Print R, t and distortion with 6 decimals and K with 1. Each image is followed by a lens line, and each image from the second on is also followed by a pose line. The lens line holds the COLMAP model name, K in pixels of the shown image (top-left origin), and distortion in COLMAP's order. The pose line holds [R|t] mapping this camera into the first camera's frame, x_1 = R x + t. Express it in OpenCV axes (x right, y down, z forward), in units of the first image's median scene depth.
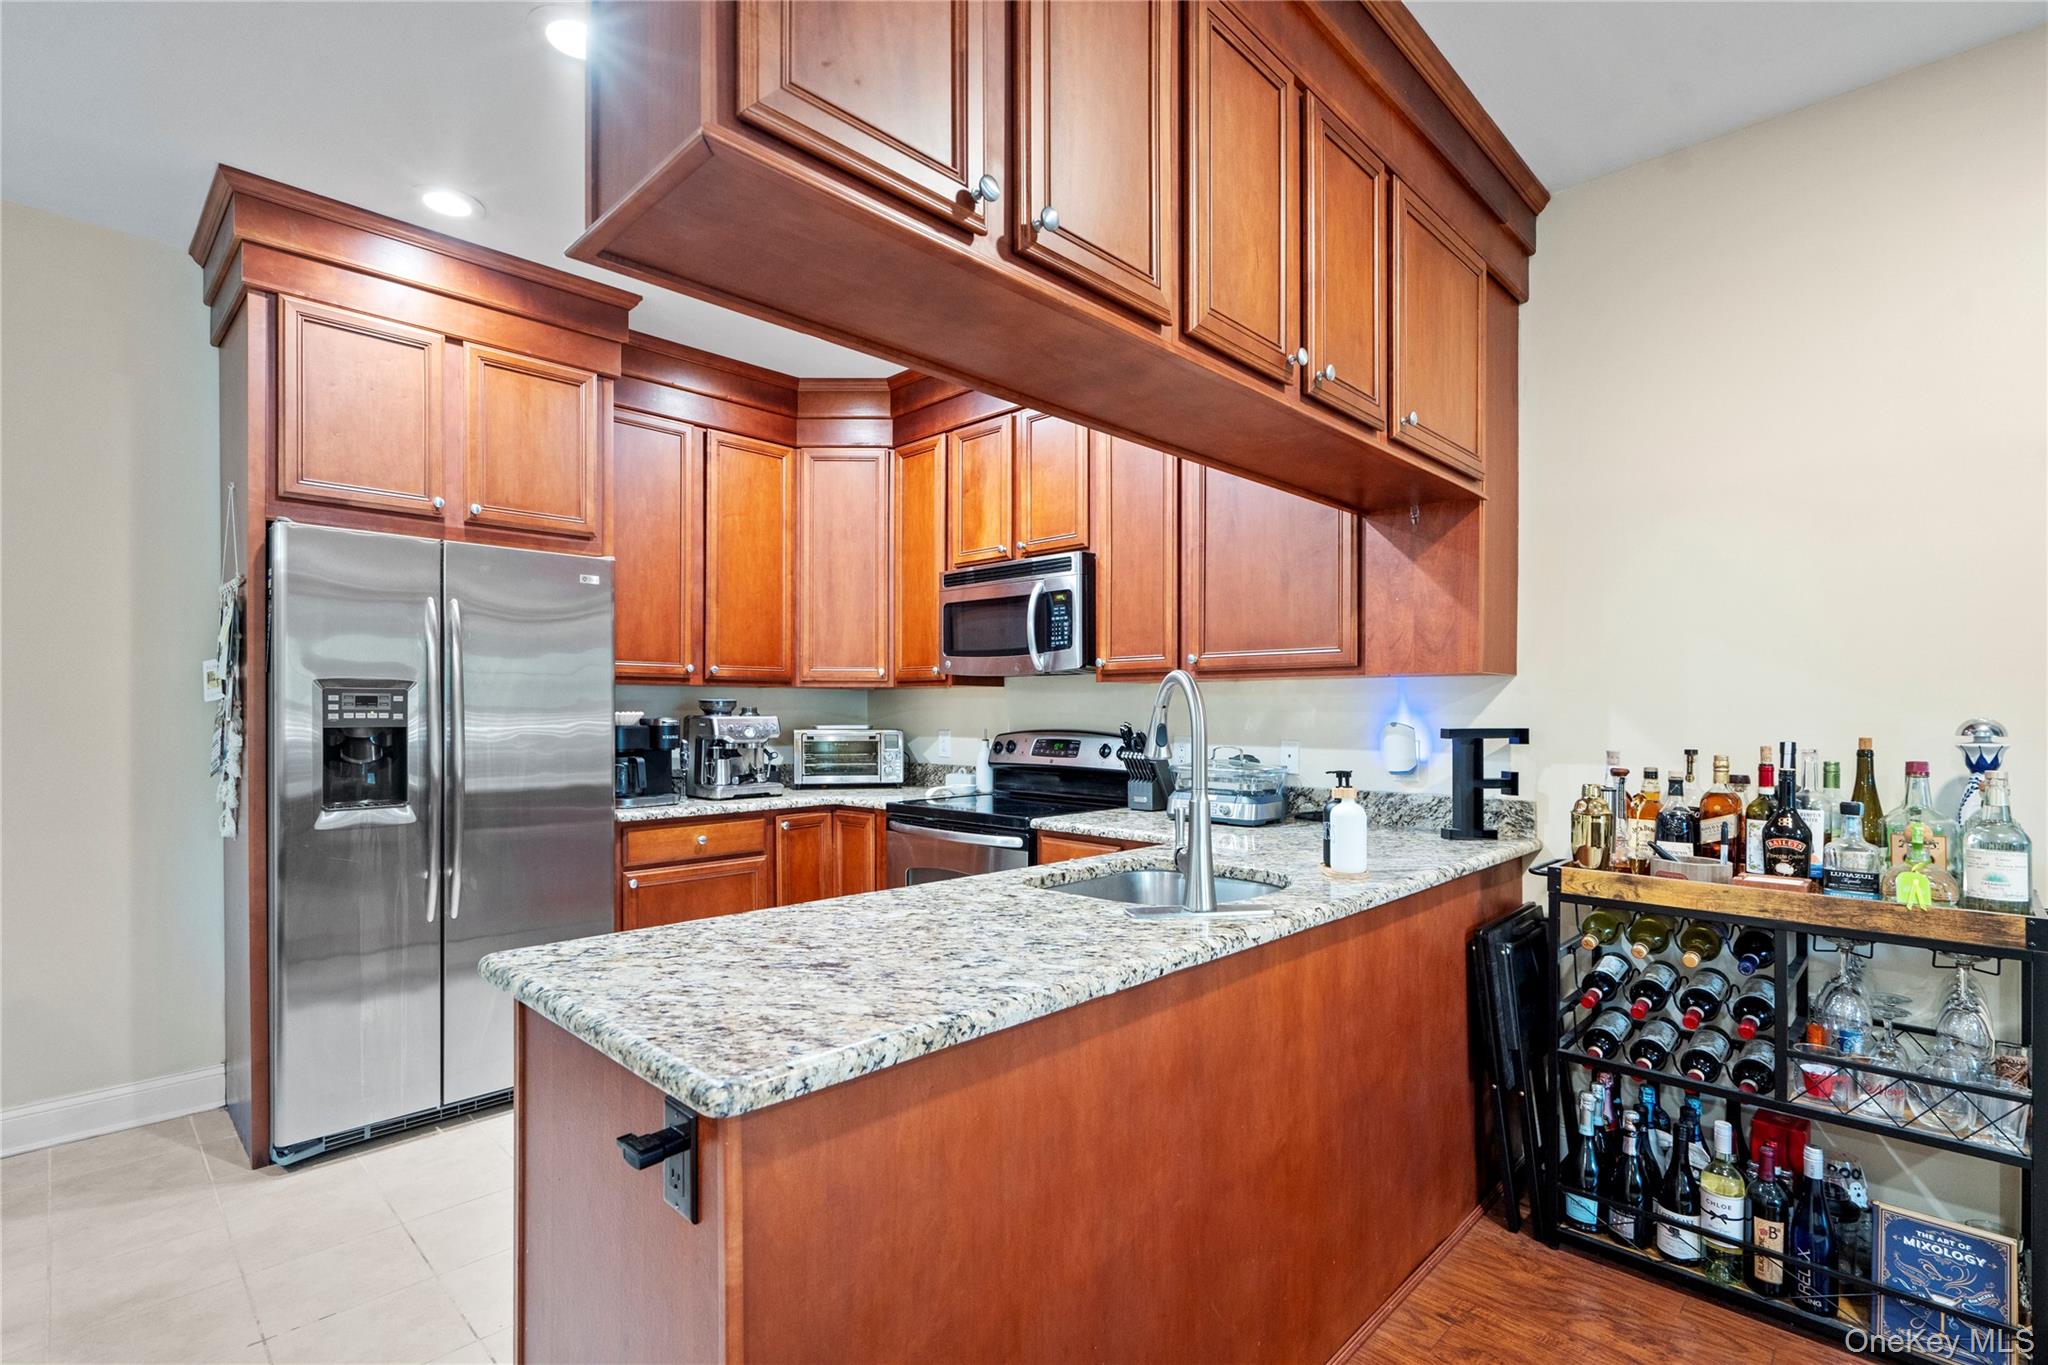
lens RADIAL K [[944.3, 0, 1014.9], [0, 944.3, 713.2], [0, 0, 1]] dist [-0.006300, 0.002814]
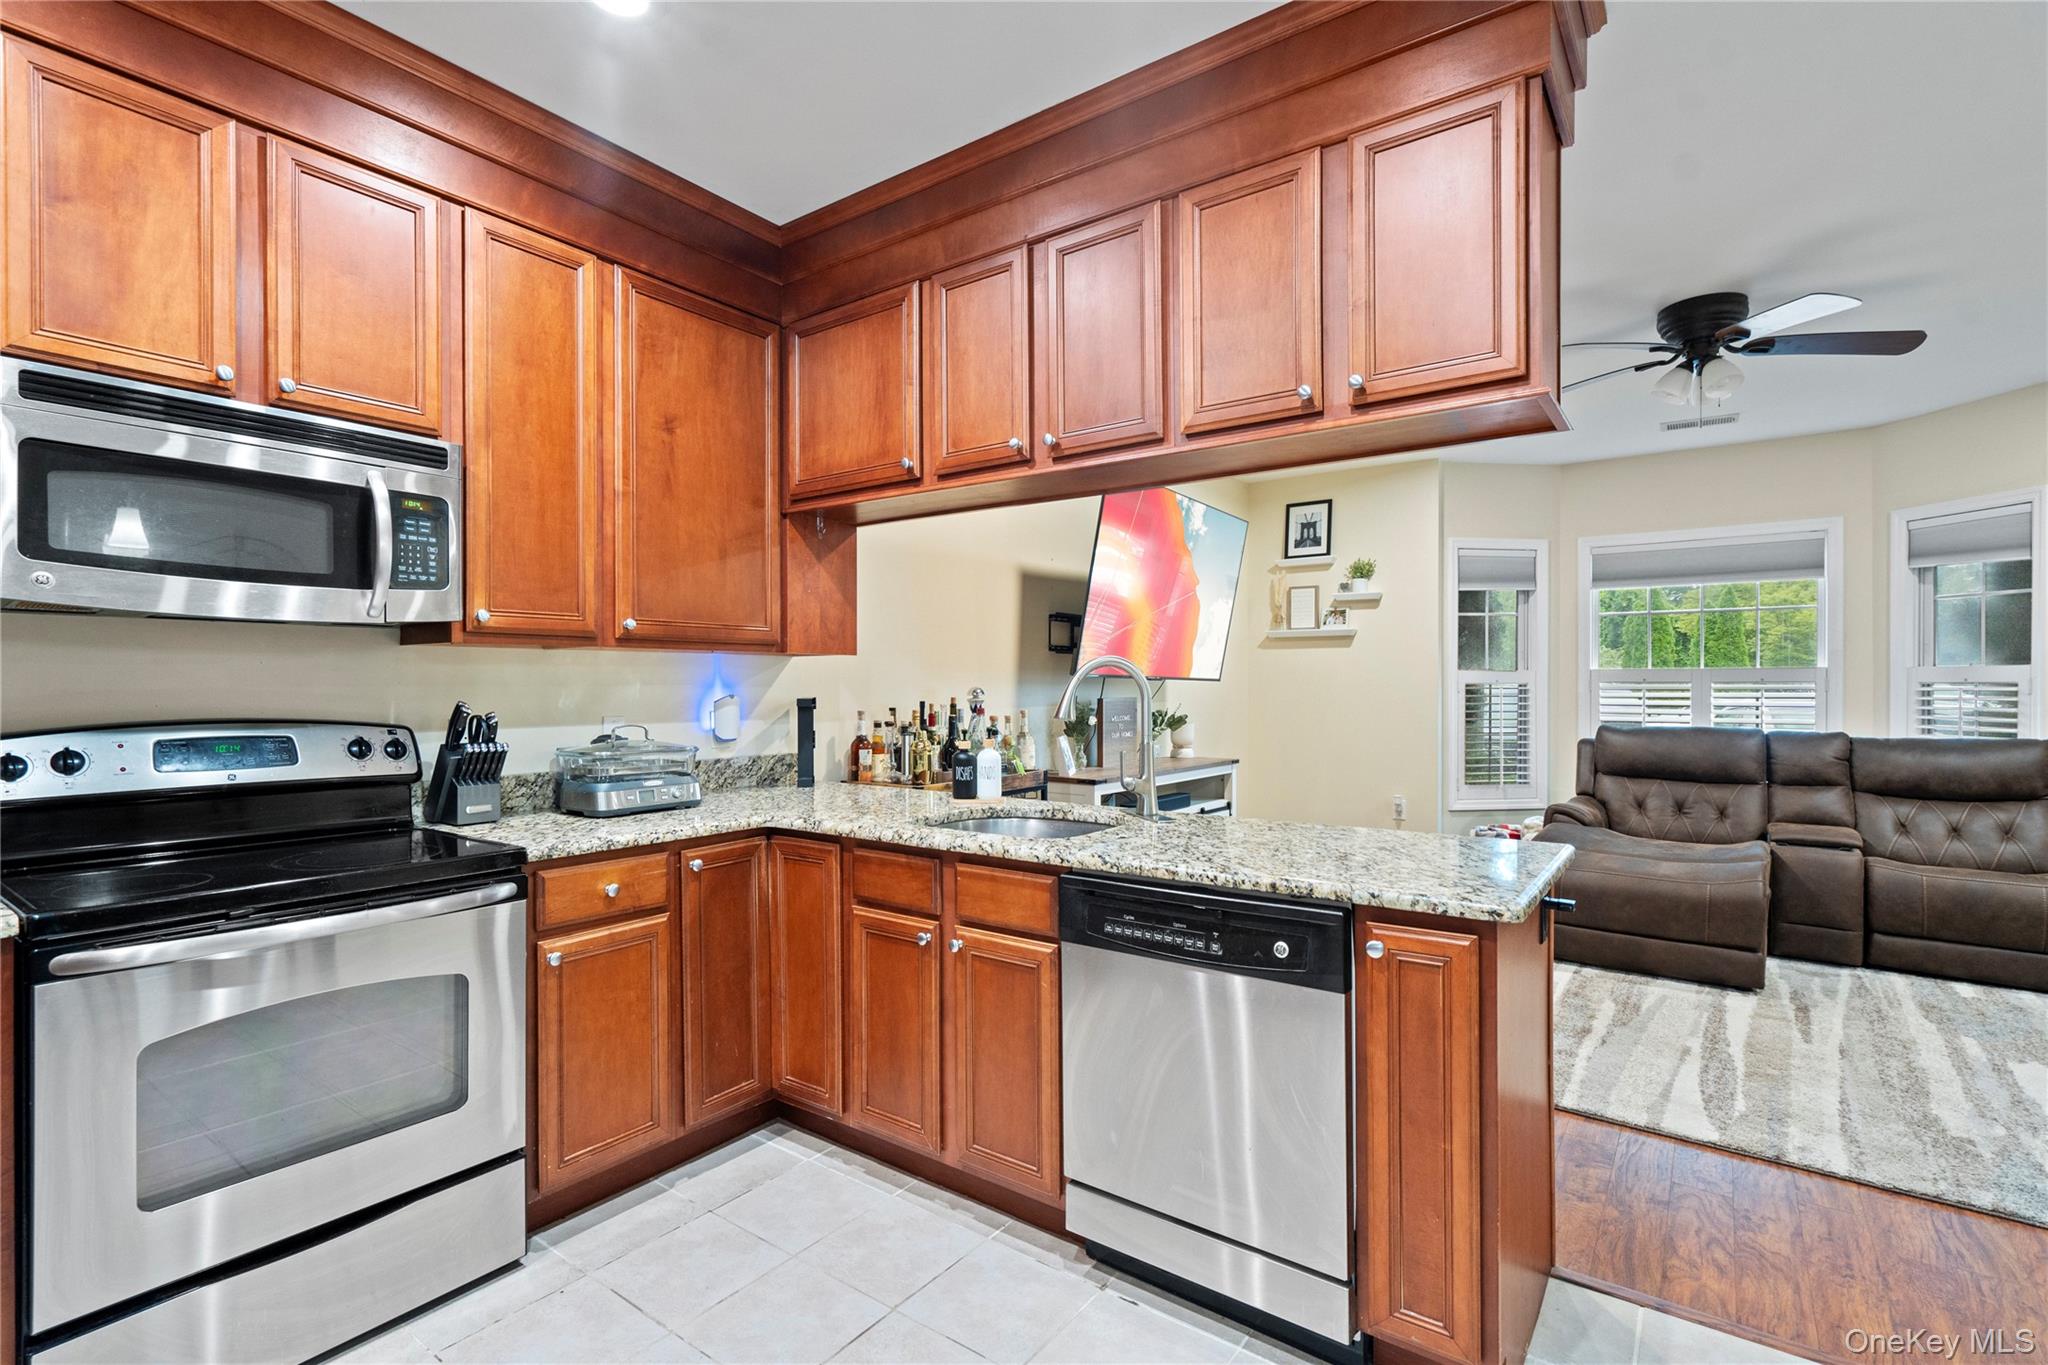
lens RADIAL K [[944.3, 0, 1020.5], [0, 944.3, 689.7], [0, 0, 1]] dist [-0.006300, 0.002814]
pose [[-0.140872, -0.007773, 0.989997, -0.777615], [0.003579, 0.999959, 0.008361, -0.004289], [-0.990021, 0.004721, -0.140839, 0.854202]]
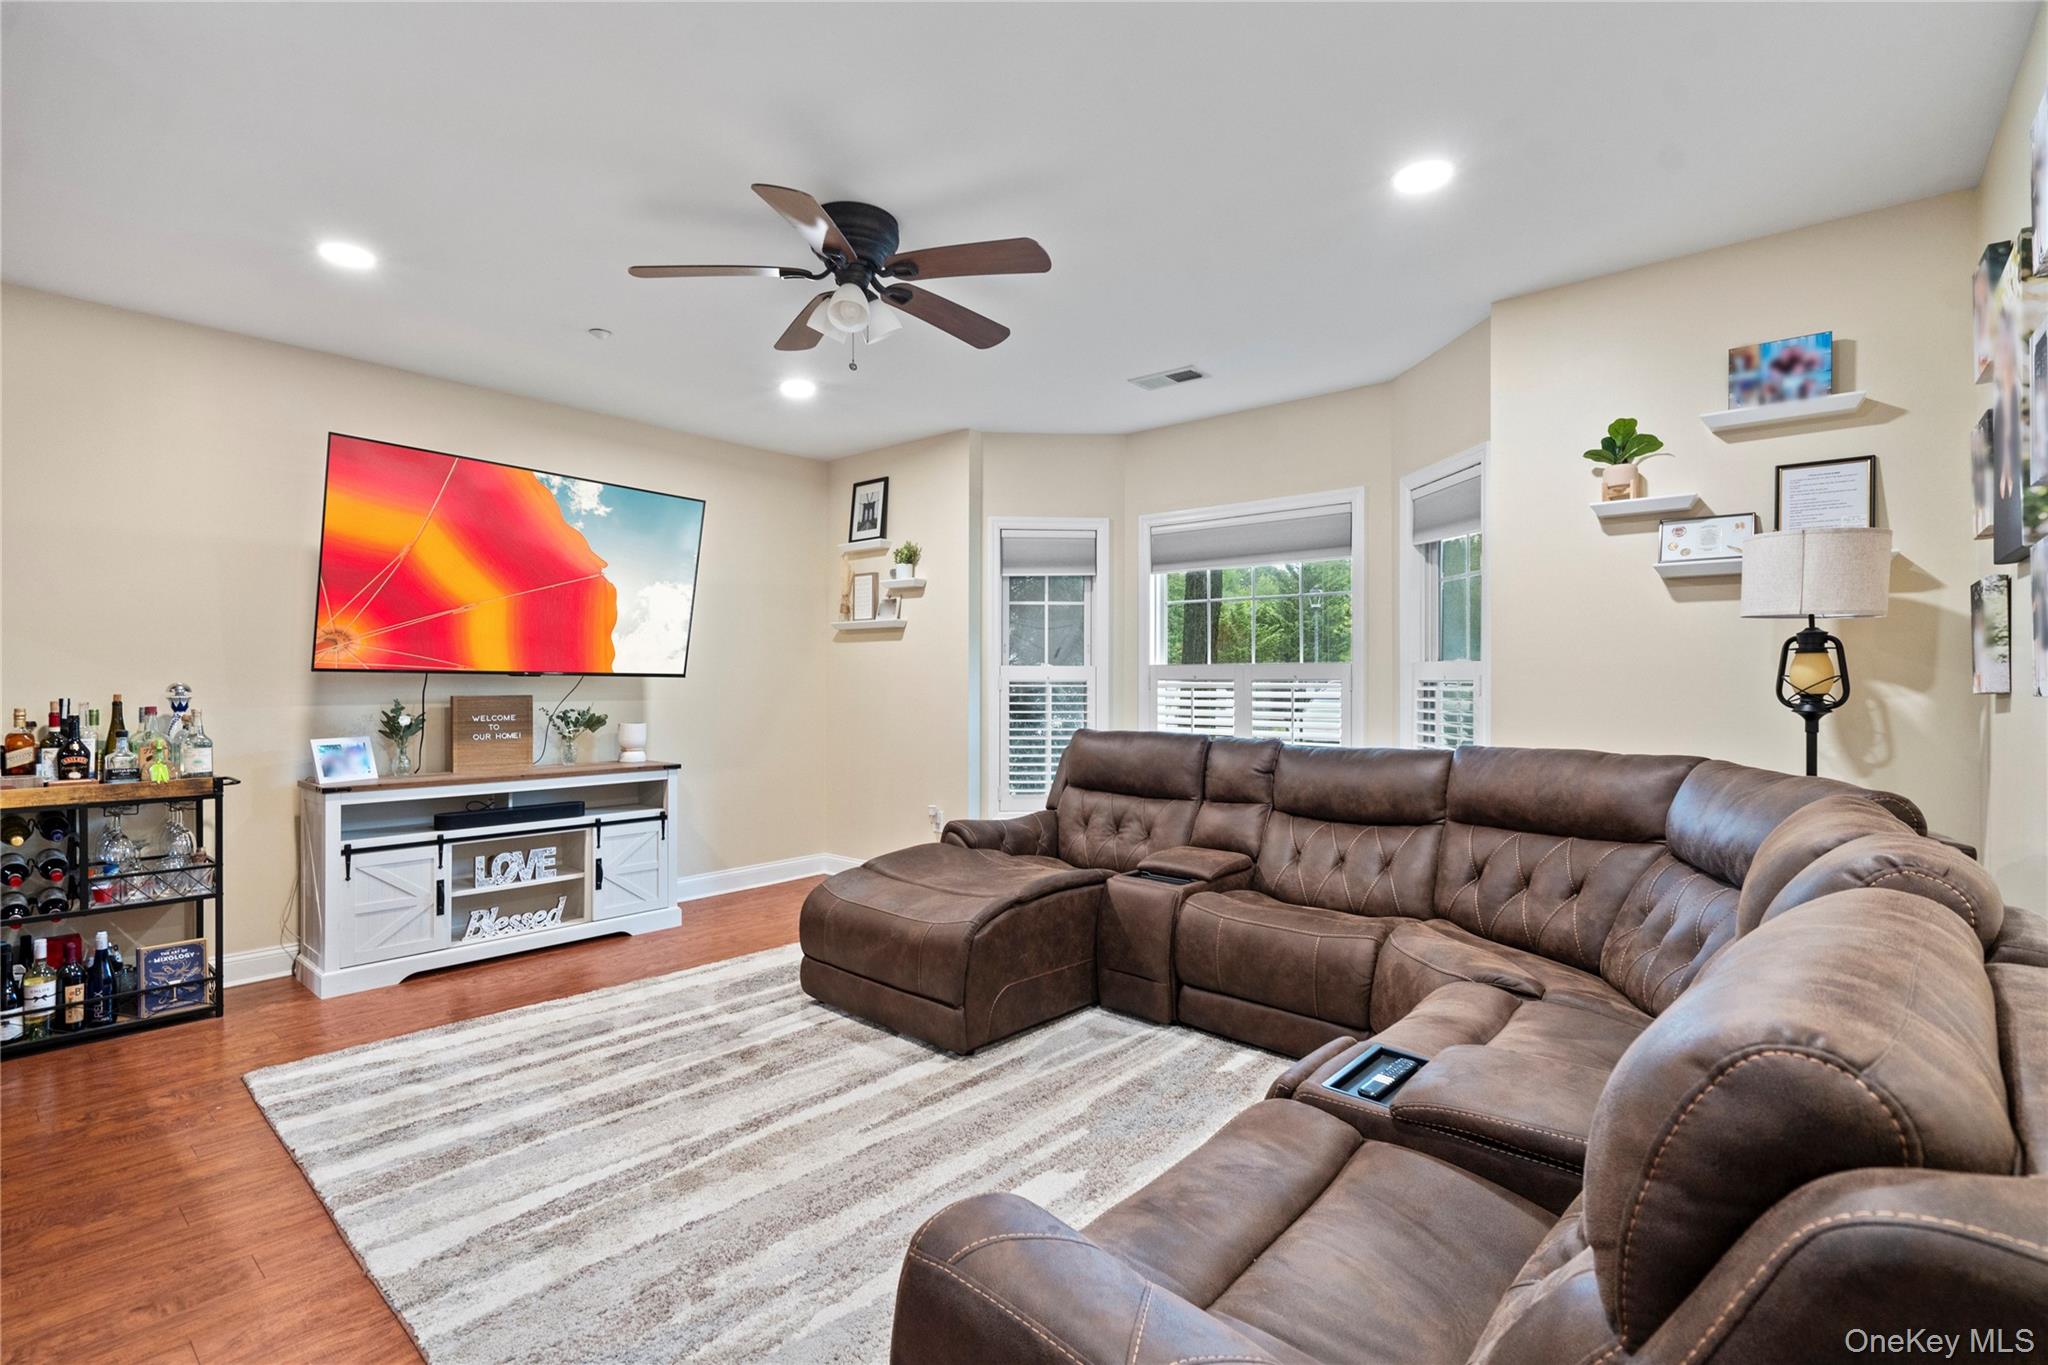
lens RADIAL K [[944.3, 0, 1024.4], [0, 944.3, 682.3], [0, 0, 1]] dist [-0.006300, 0.002814]
pose [[-0.075408, -0.002996, 0.997148, -0.699350], [0.001863, 0.999993, 0.003146, 0.000933], [-0.997151, 0.002095, -0.075401, -0.391248]]
